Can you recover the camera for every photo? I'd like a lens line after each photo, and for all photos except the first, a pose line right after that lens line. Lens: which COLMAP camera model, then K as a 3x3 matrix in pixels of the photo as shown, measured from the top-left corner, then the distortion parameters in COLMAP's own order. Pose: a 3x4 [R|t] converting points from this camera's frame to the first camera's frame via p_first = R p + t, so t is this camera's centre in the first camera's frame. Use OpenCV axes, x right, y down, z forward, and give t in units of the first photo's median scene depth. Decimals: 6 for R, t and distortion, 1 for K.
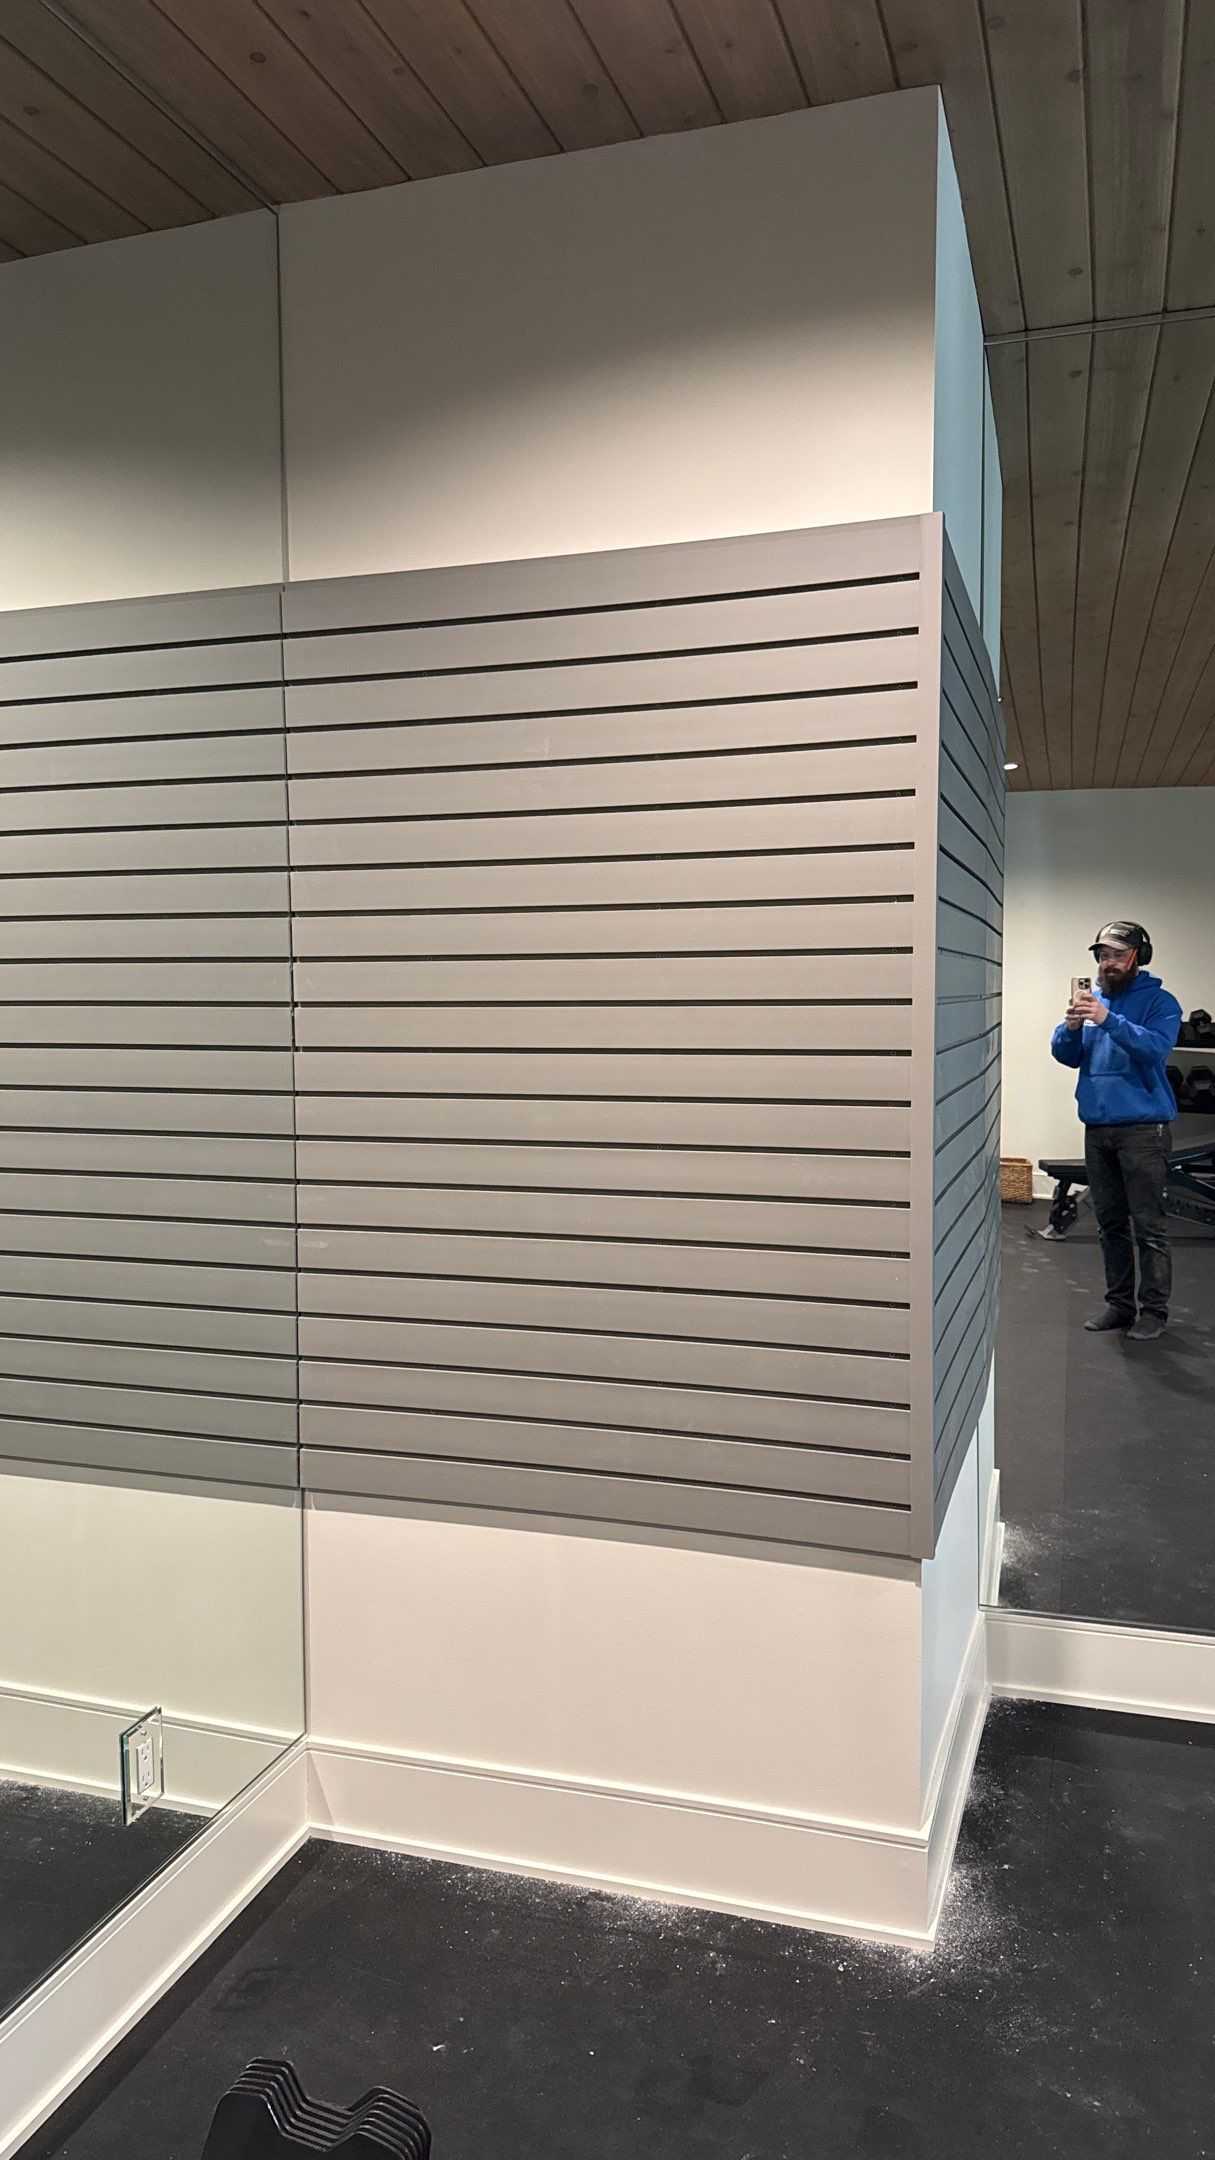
lens RADIAL K [[1510.2, 0, 594.3], [0, 1510.2, 1078.0], [0, 0, 1]] dist [0.056773, -0.081400]
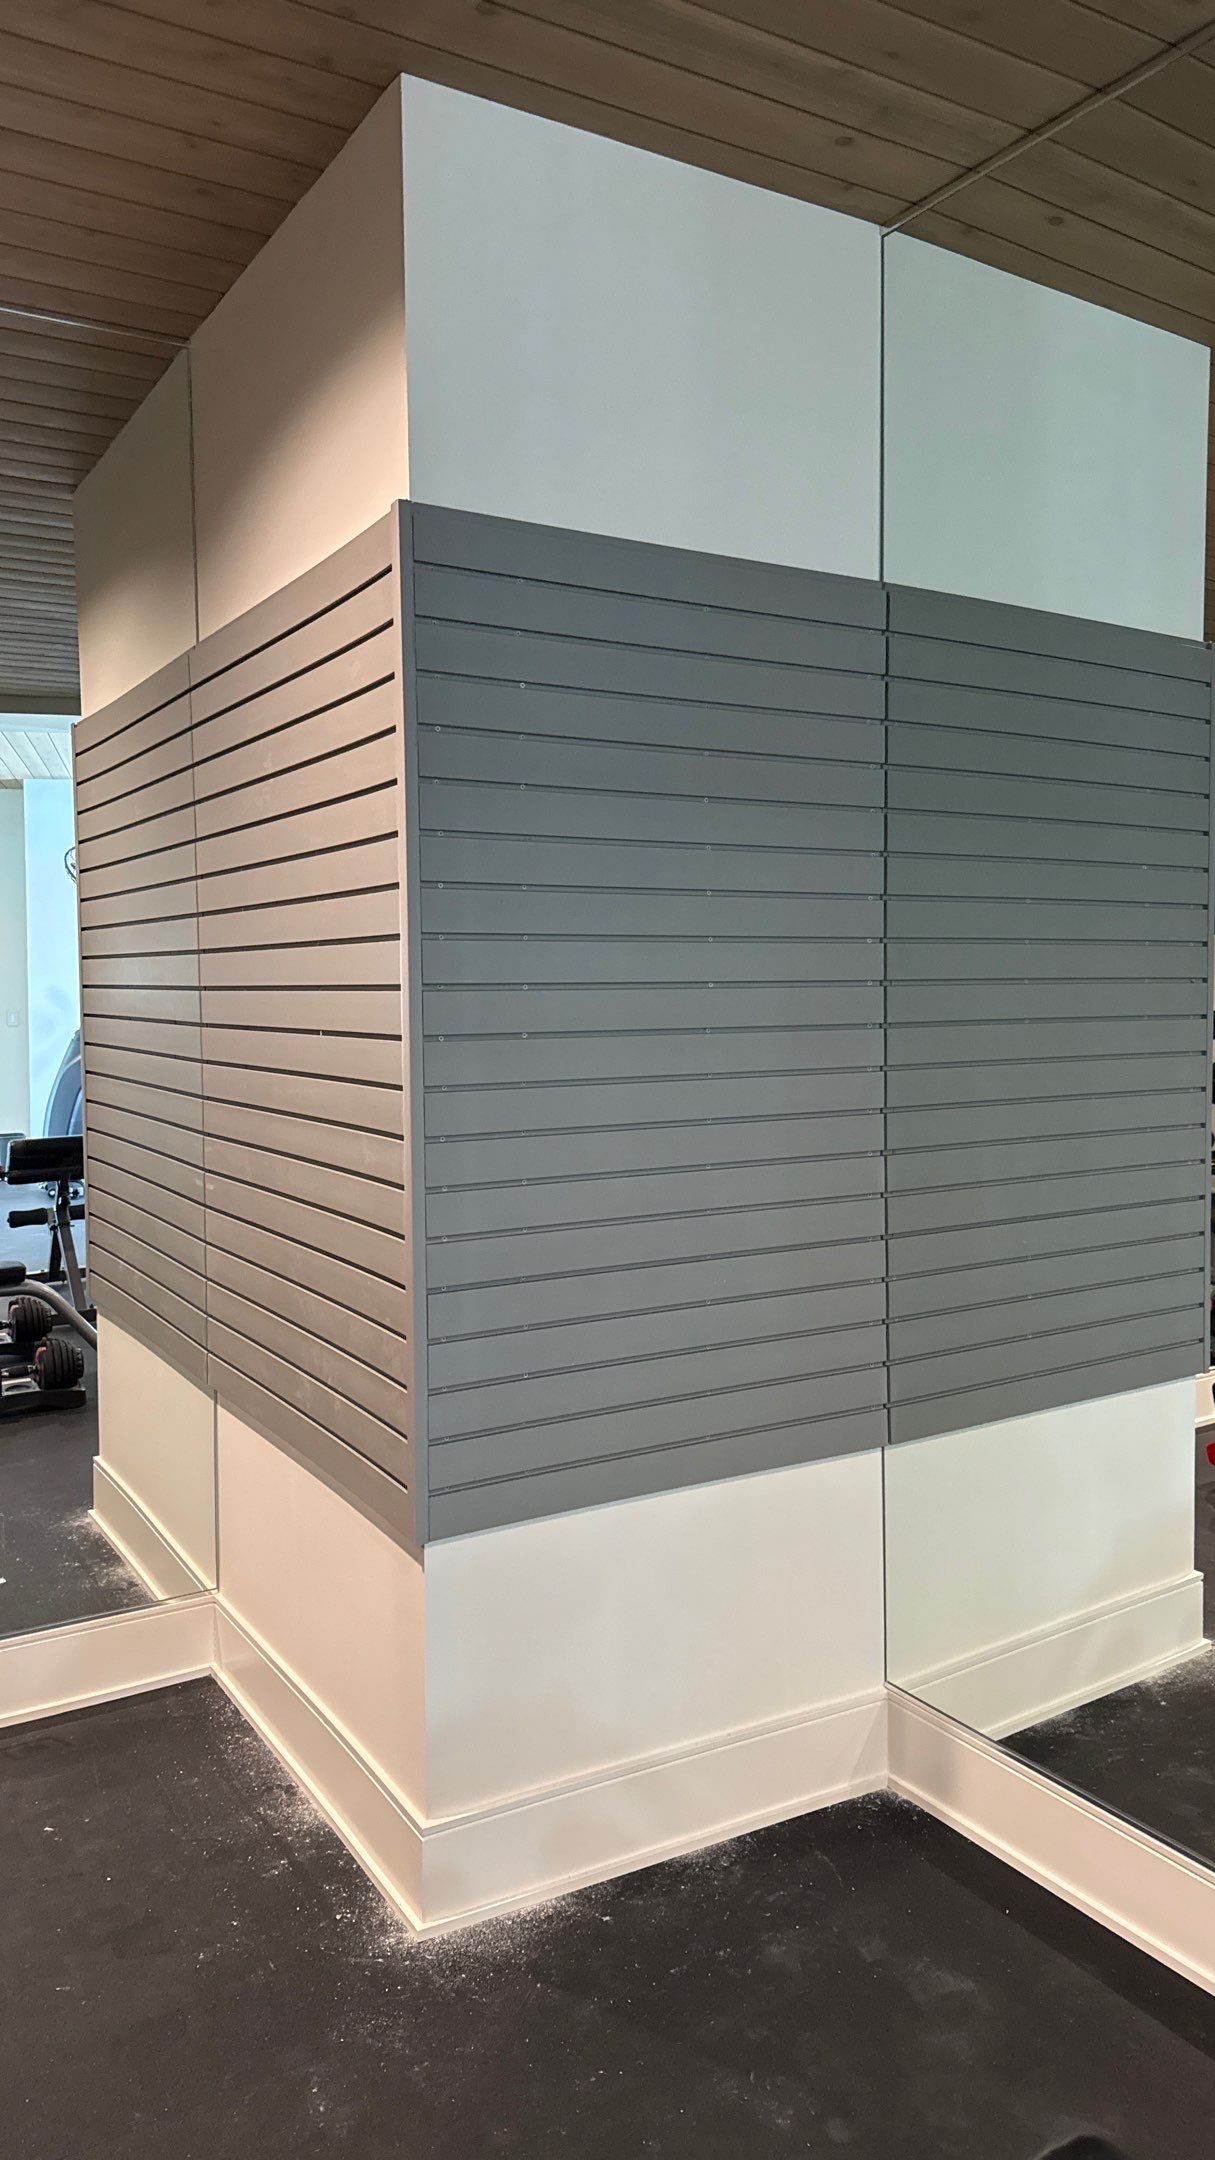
lens RADIAL K [[1506.5, 0, 587.5], [0, 1506.5, 1059.9], [0, 0, 1]] dist [0.083159, -0.119540]
pose [[0.758269, 0.034278, -0.651040, 0.841113], [-0.034274, 0.999332, 0.012697, -0.017327], [0.651041, 0.012686, 0.758937, 0.275733]]
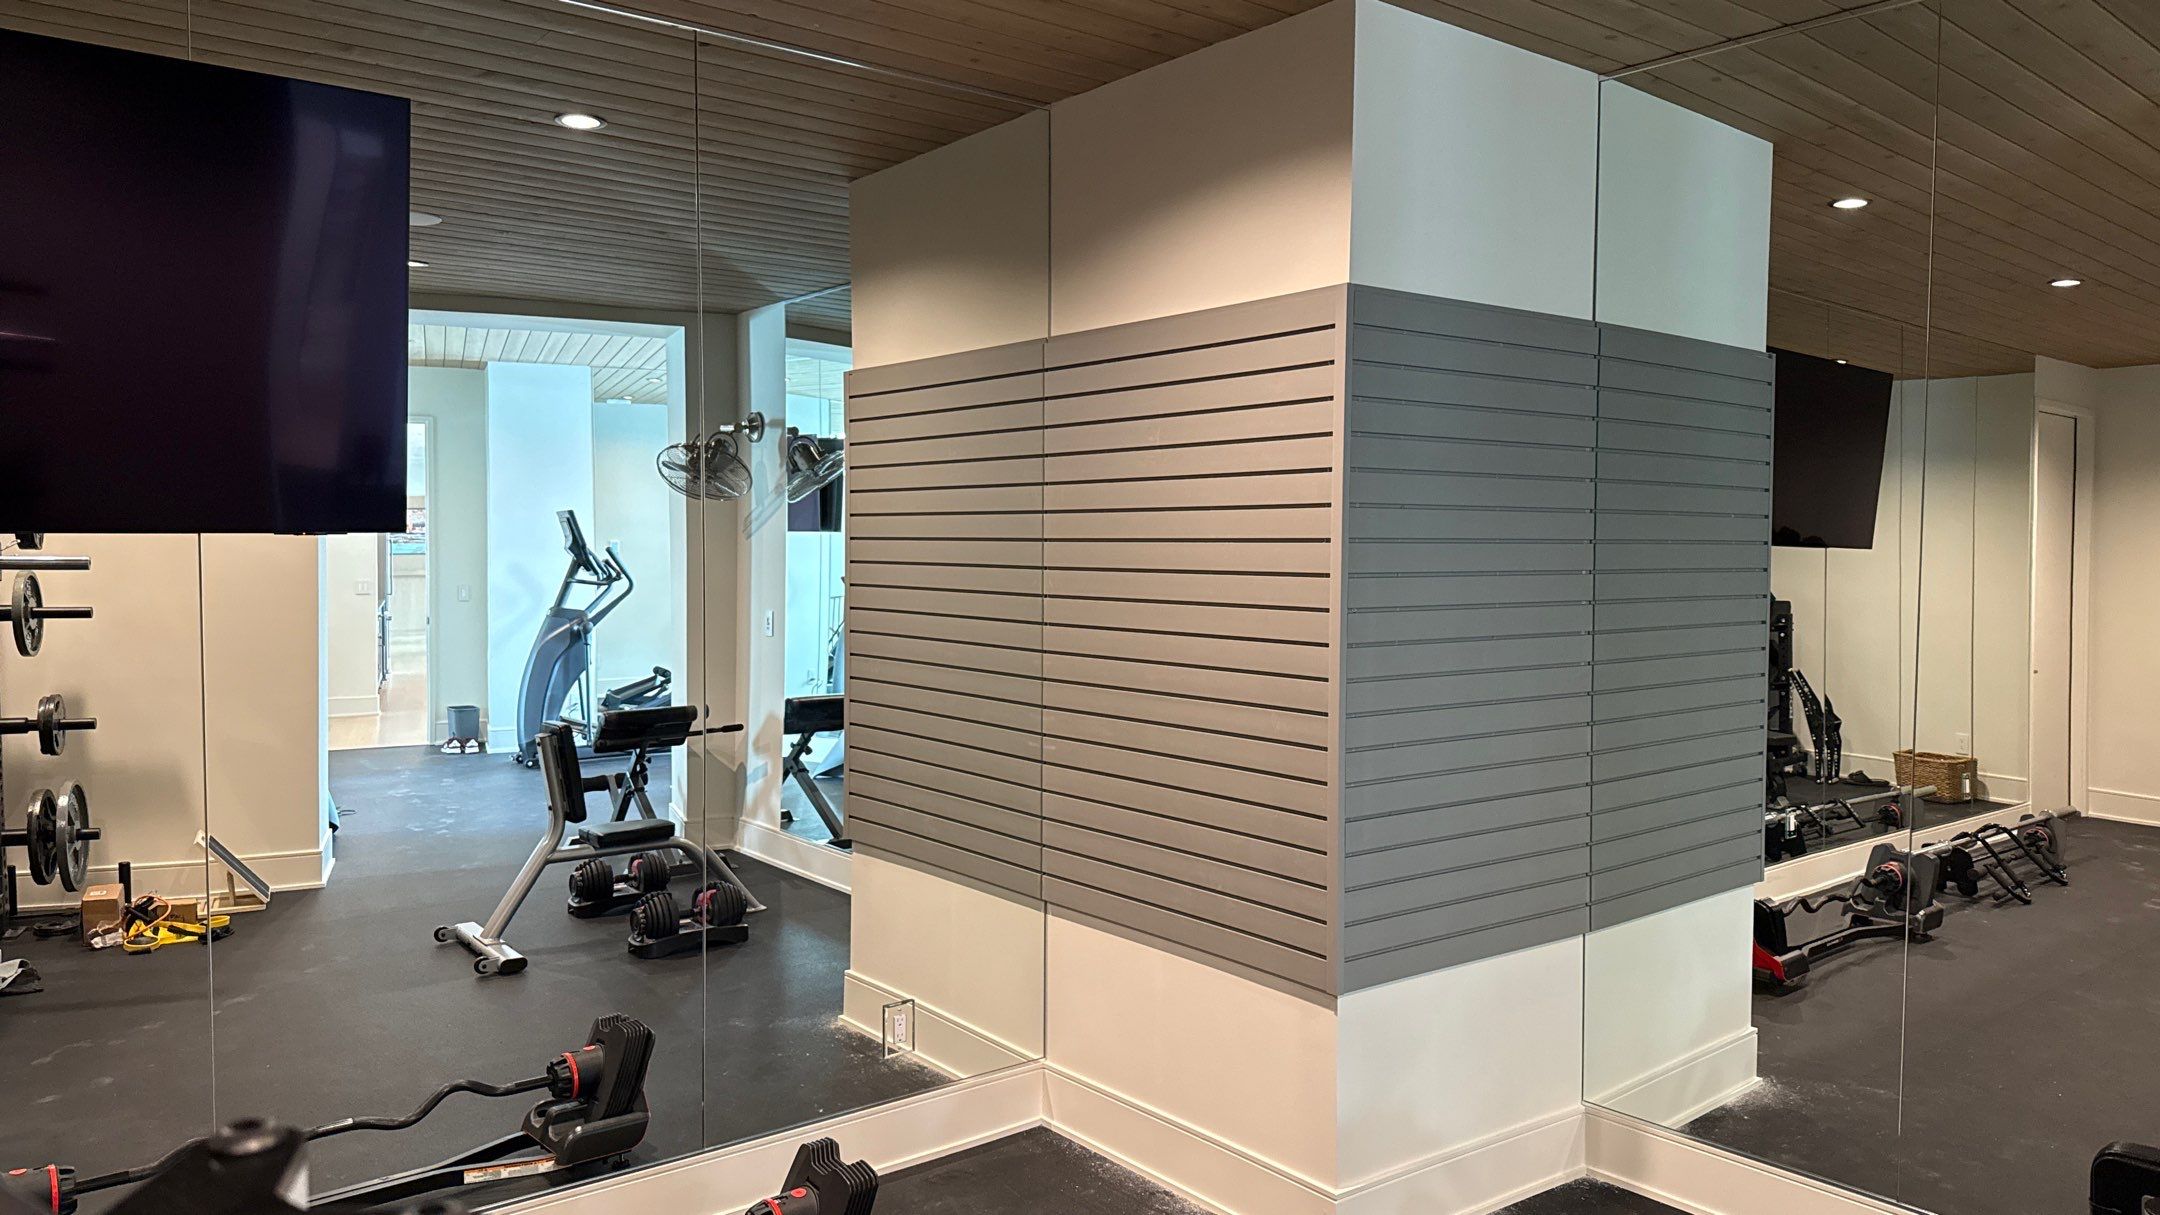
lens RADIAL K [[1493.5, 0, 1069.8], [0, 1493.5, 607.2], [0, 0, 1]] dist [0.153452, -0.333658]
pose [[0.835356, 0.036306, -0.548510, 0.696467], [-0.043389, 0.999058, 0.000047, -0.038258], [0.547995, 0.023760, 0.836144, -0.311110]]
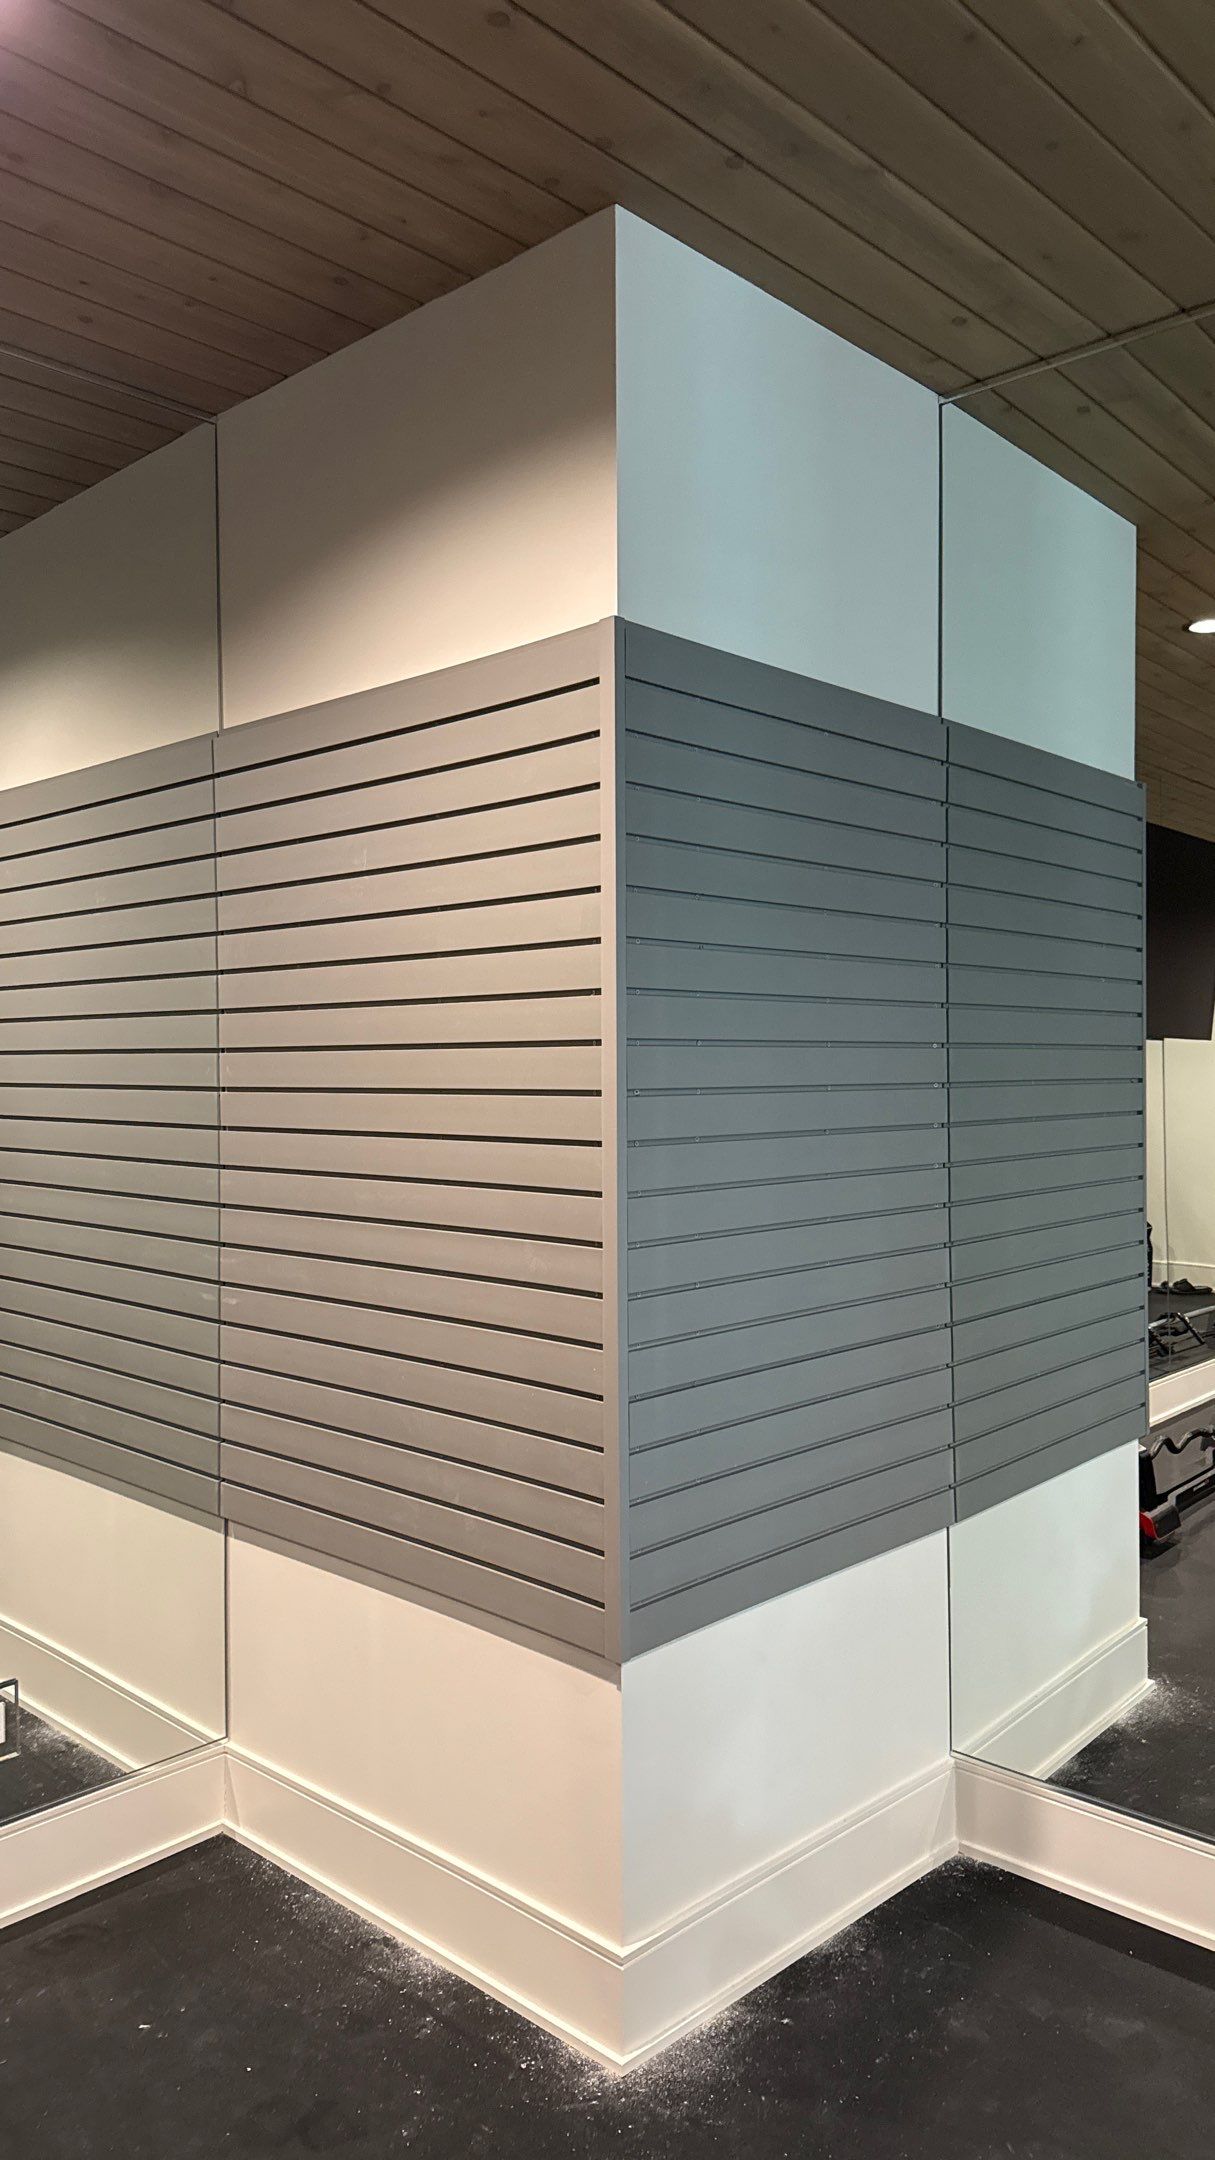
lens RADIAL K [[1509.5, 0, 600.9], [0, 1509.5, 1074.7], [0, 0, 1]] dist [0.062108, -0.075375]
pose [[0.906274, 0.005396, -0.422656, 0.554046], [-0.025092, 0.998842, -0.041052, -0.019761], [0.421945, 0.047809, 0.905360, 0.077004]]
